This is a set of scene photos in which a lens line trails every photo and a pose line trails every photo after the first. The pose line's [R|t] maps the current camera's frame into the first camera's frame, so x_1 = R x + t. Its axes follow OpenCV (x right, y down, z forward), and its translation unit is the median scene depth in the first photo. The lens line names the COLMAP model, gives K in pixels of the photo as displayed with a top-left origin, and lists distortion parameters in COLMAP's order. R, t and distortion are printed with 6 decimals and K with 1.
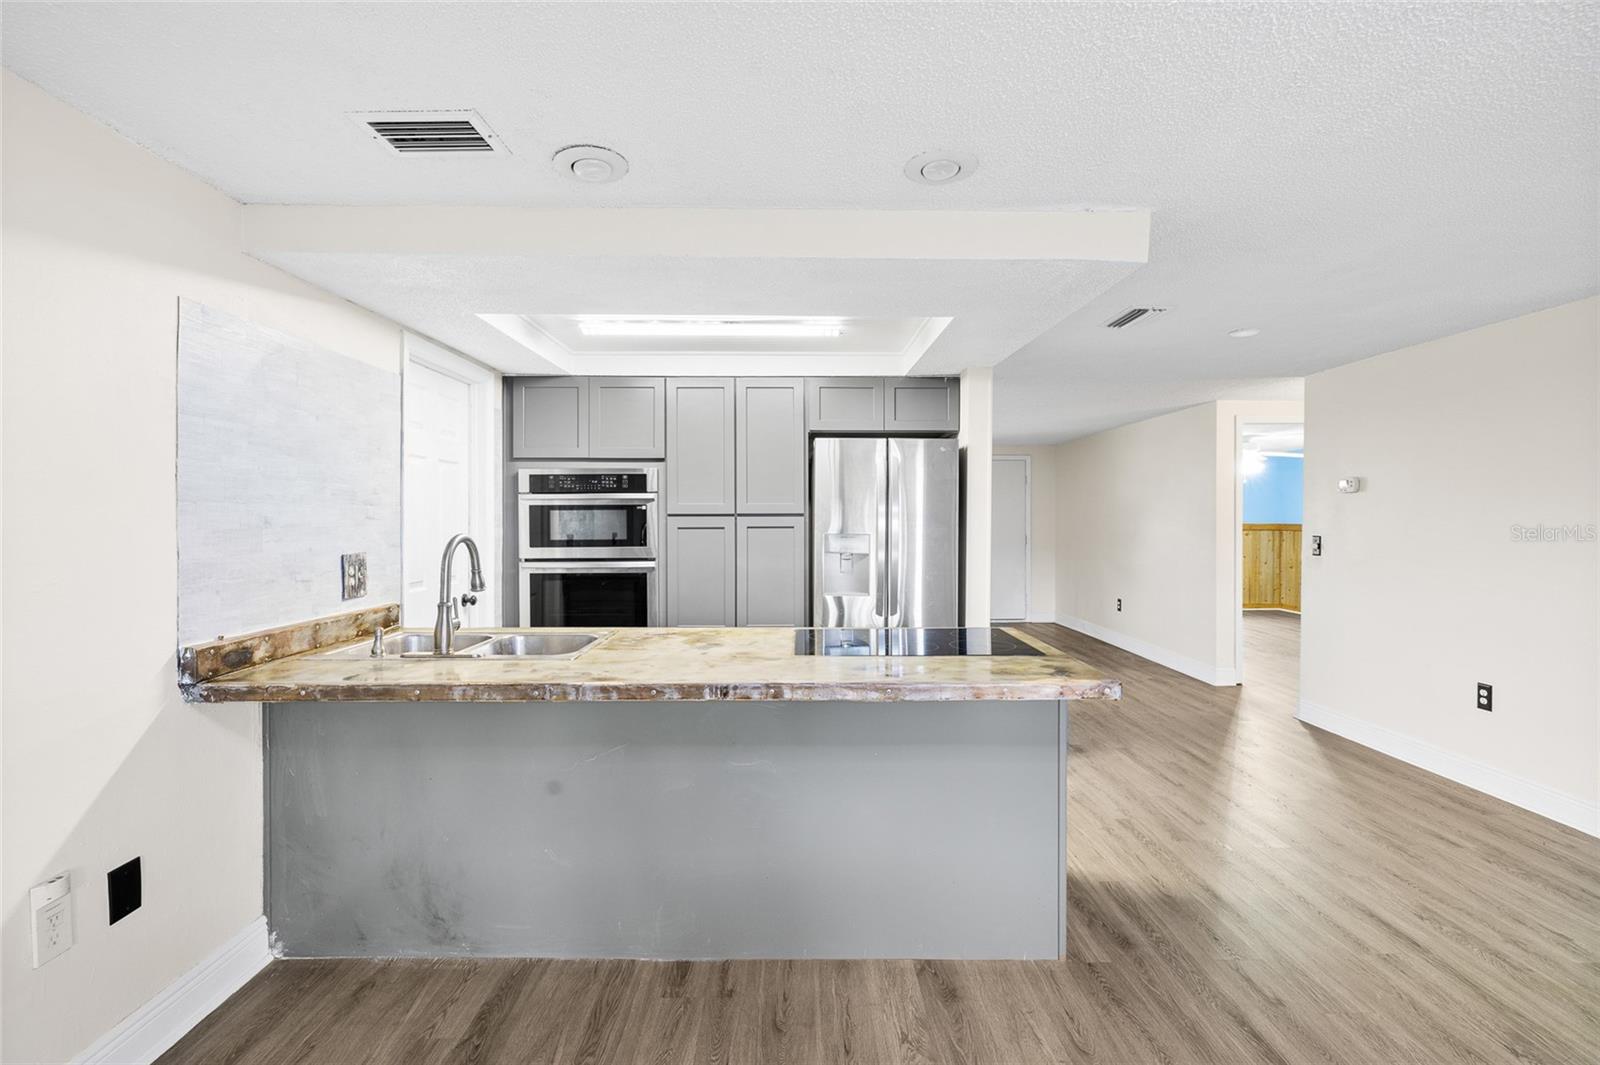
lens RADIAL K [[717.7, 0, 797.7], [0, 717.7, 522.7], [0, 0, 1]] dist [-0.014037, 0.004165]
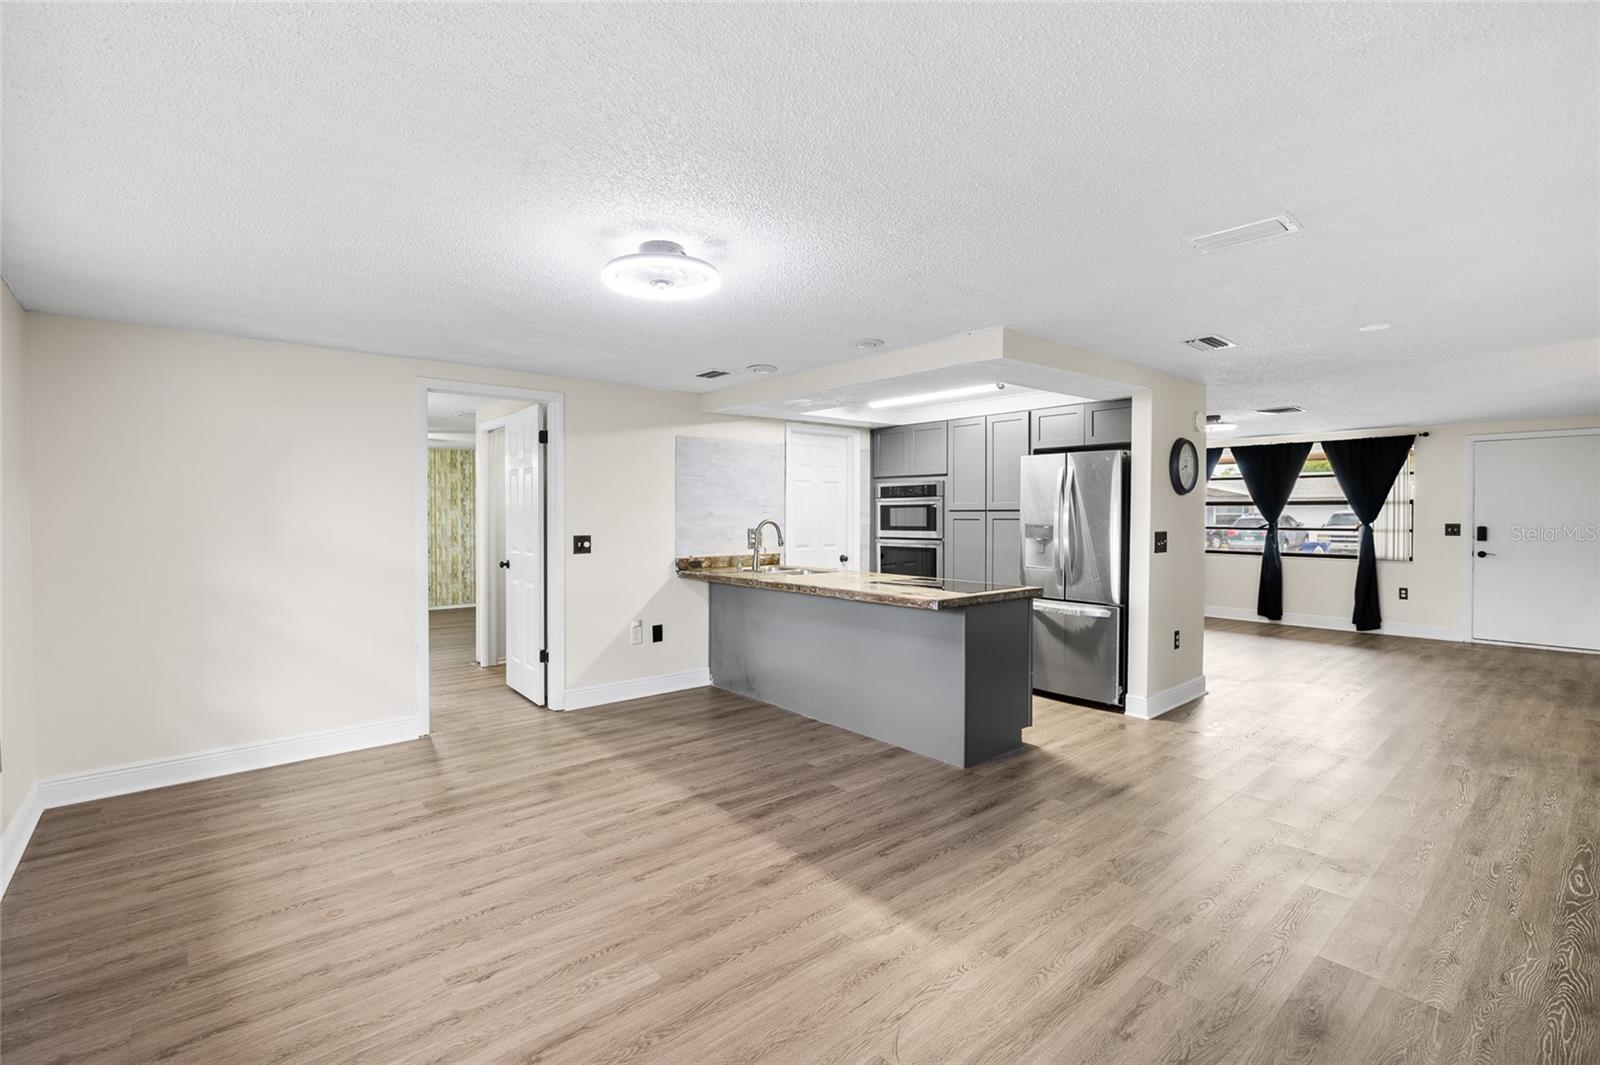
lens RADIAL K [[717.7, 0, 796.6], [0, 717.7, 517.4], [0, 0, 1]] dist [-0.014037, 0.004165]
pose [[0.642380, 0.005187, -0.766369, 1.157368], [-0.005650, 0.999982, 0.002033, 0.003383], [0.766366, 0.003024, 0.642398, -0.340494]]
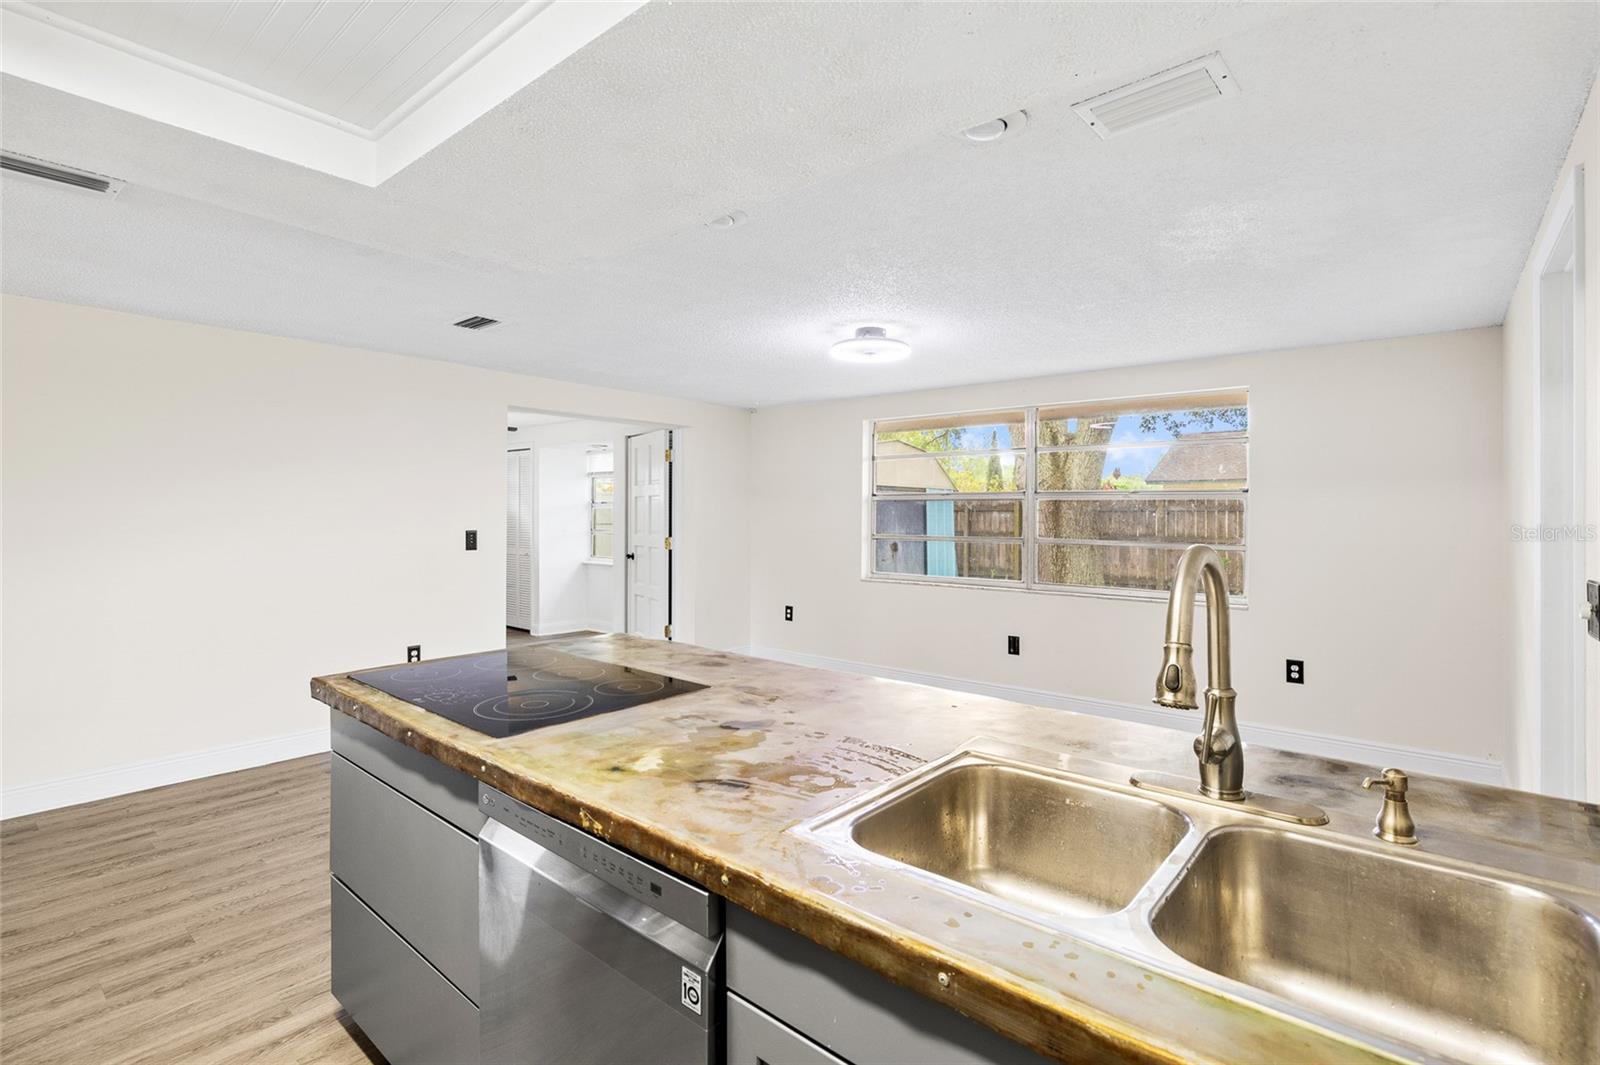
lens RADIAL K [[757.4, 0, 783.7], [0, 757.4, 520.2], [0, 0, 1]] dist [-0.006489, 0.004311]
pose [[-0.737942, -0.007200, 0.674825, -0.490261], [0.000842, 0.999932, 0.011590, 0.000353], [-0.674863, 0.009121, -0.737887, 1.283036]]
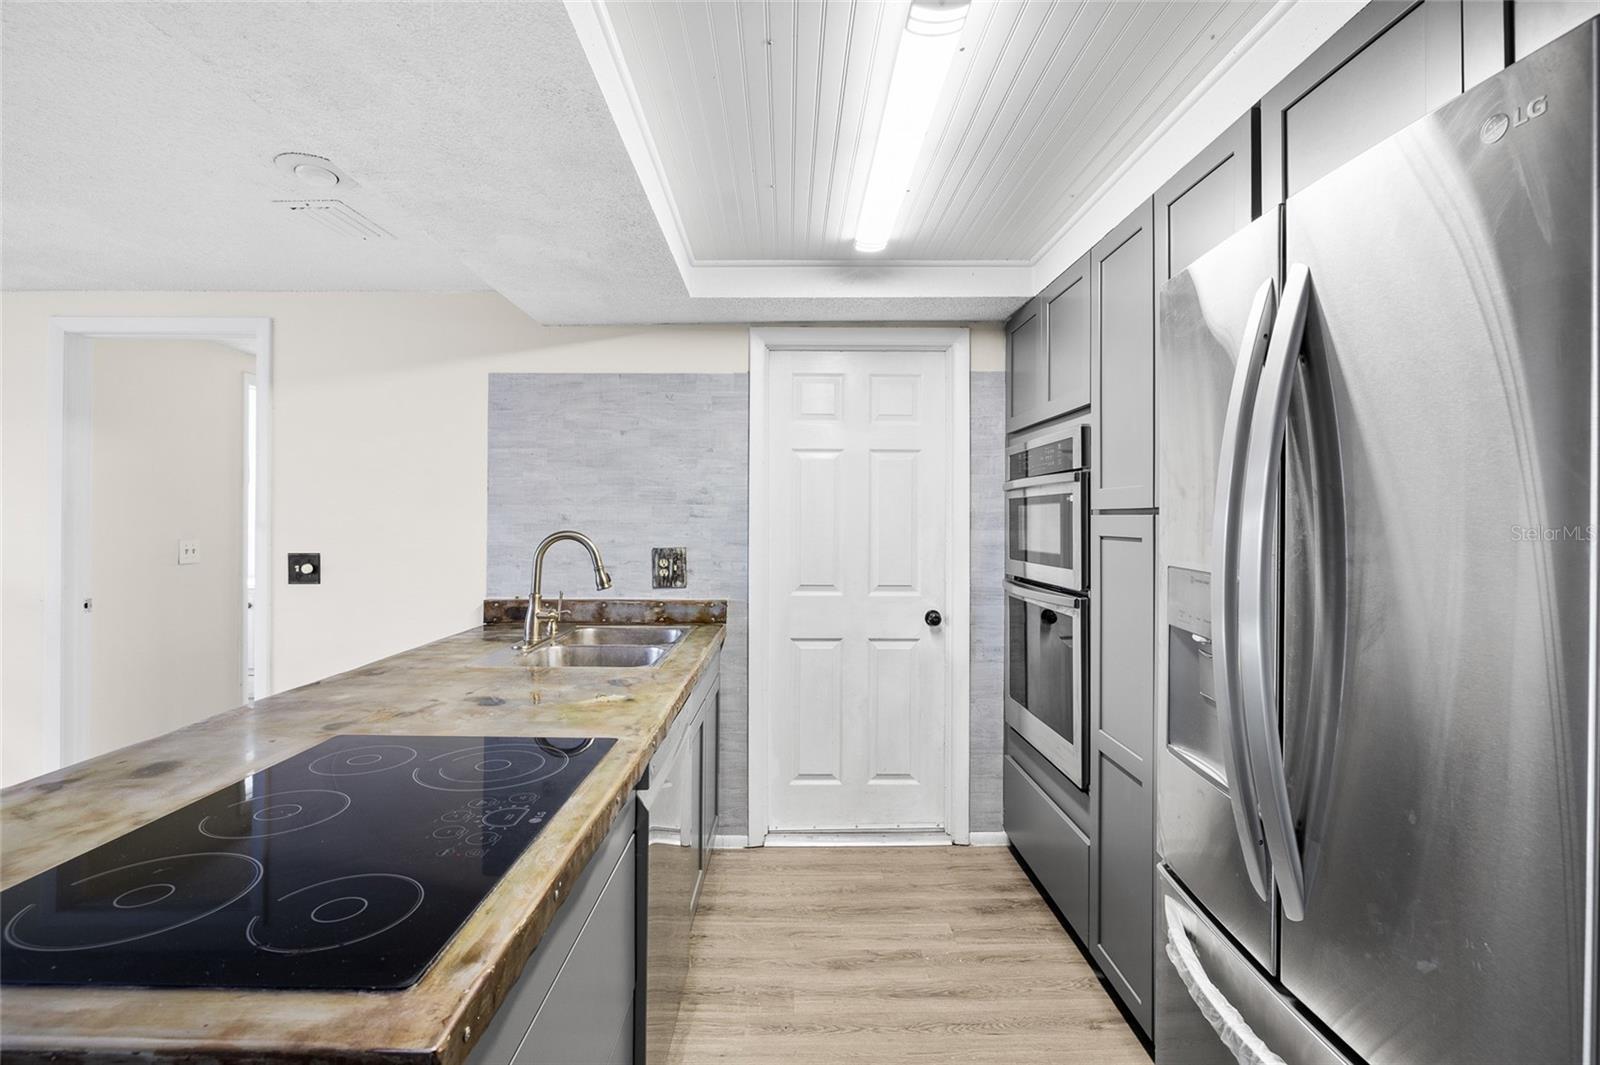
lens RADIAL K [[757.4, 0, 796.3], [0, 757.4, 513.3], [0, 0, 1]] dist [-0.006489, 0.004311]
pose [[-0.003626, -0.004599, -0.999983, 0.543775], [-0.010801, 0.999931, -0.004559, -0.007150], [0.999935, 0.010784, -0.003675, 1.164855]]
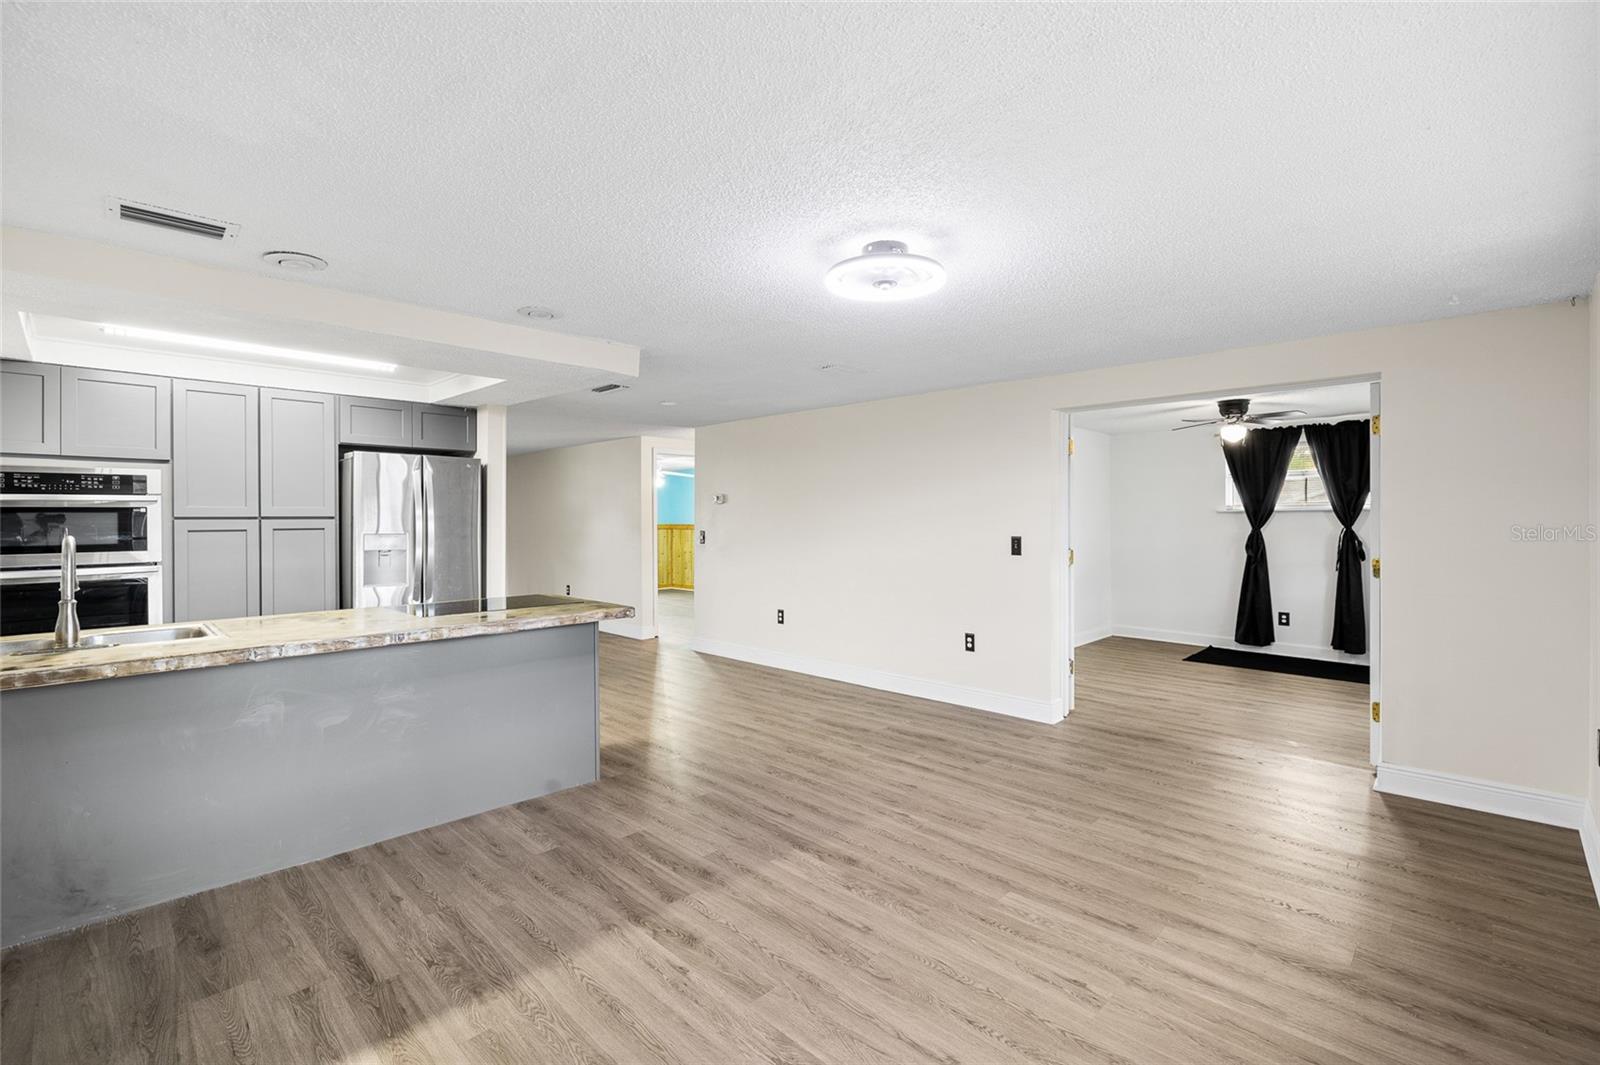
lens RADIAL K [[717.7, 0, 798.9], [0, 717.7, 521.0], [0, 0, 1]] dist [-0.014037, 0.004165]
pose [[0.706566, -0.004709, 0.707632, -0.394447], [0.008805, 0.999959, -0.002137, 0.004365], [-0.707592, 0.007741, 0.706578, -0.437006]]
